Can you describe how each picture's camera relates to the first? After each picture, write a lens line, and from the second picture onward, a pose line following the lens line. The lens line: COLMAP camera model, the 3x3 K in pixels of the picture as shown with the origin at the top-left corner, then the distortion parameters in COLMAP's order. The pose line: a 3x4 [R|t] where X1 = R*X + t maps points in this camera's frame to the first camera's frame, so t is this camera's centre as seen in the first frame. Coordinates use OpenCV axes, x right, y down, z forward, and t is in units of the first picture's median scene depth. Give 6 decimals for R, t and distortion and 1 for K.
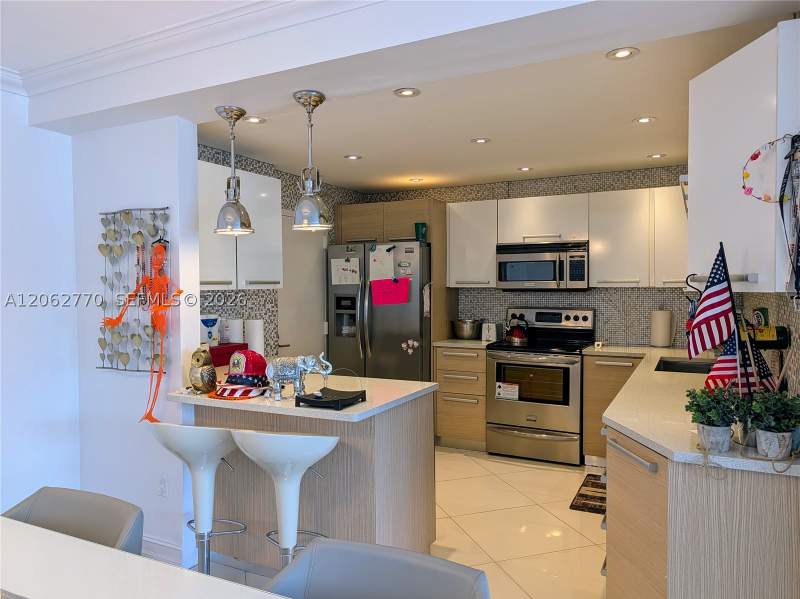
lens RADIAL K [[562.3, 0, 407.8], [0, 562.3, 293.5], [0, 0, 1]] dist [0.024416, -0.007201]
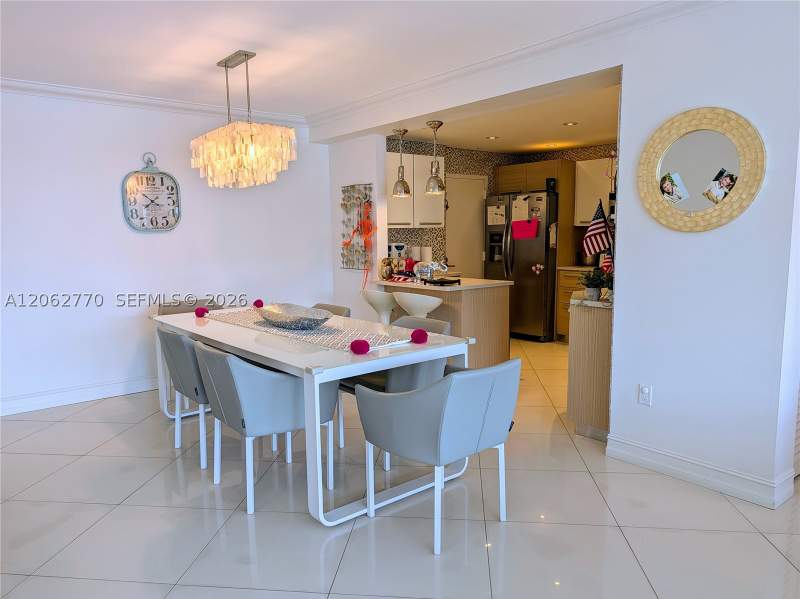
lens RADIAL K [[562.3, 0, 399.7], [0, 562.3, 302.8], [0, 0, 1]] dist [0.024416, -0.007201]
pose [[0.912499, 0.046307, -0.406449, 0.412038], [0.000693, 0.993396, 0.114735, 0.026510], [0.409078, -0.104977, 0.906441, -0.658297]]
